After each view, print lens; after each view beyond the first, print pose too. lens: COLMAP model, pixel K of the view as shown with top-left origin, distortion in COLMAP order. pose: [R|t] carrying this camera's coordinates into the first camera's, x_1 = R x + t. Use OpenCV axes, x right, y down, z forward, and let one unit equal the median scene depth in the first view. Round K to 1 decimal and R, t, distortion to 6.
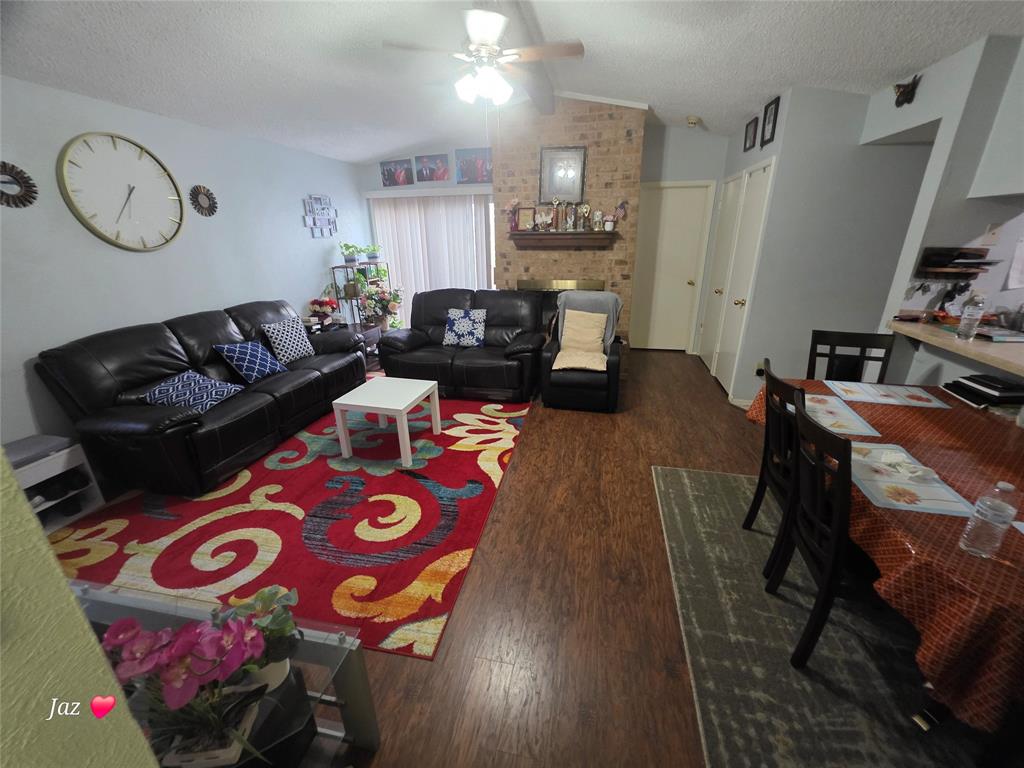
lens RADIAL K [[406.7, 0, 513.2], [0, 406.7, 378.7], [0, 0, 1]] dist [0.000365, 0.000050]
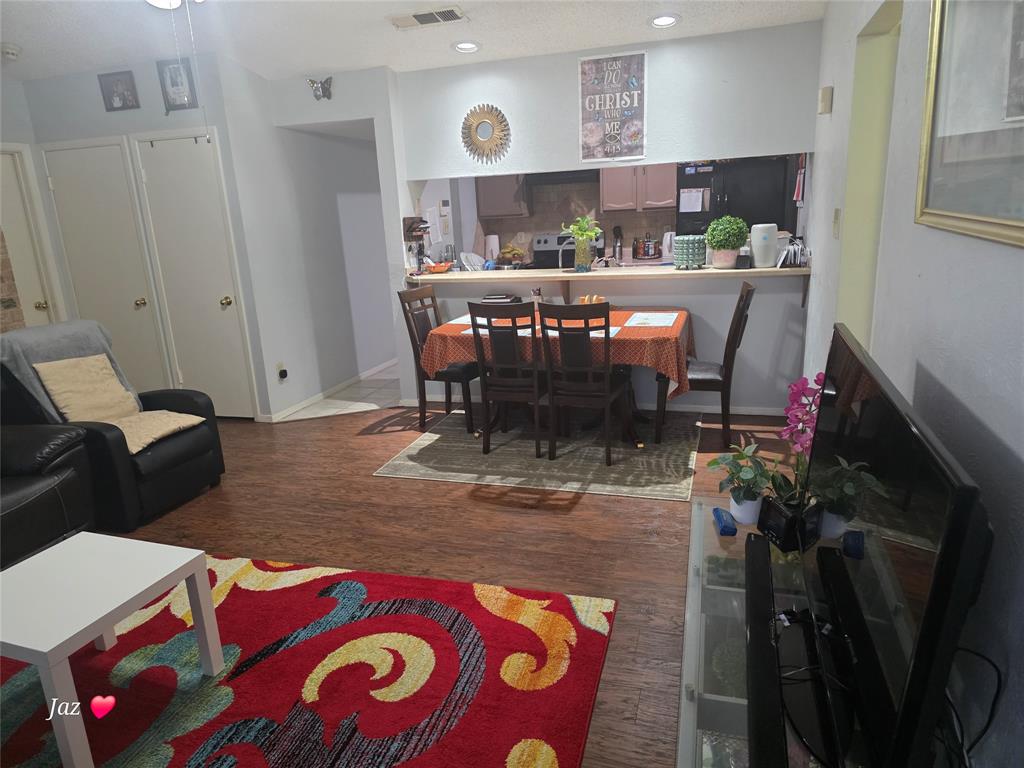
lens RADIAL K [[682.8, 0, 512.0], [0, 682.8, 384.0], [0, 0, 1]] dist [0.002065, 0.000234]
pose [[0.089938, -0.253180, 0.963230, -1.143194], [0.390173, 0.898799, 0.199813, -0.146485], [-0.916339, 0.357855, 0.179620, 0.505772]]
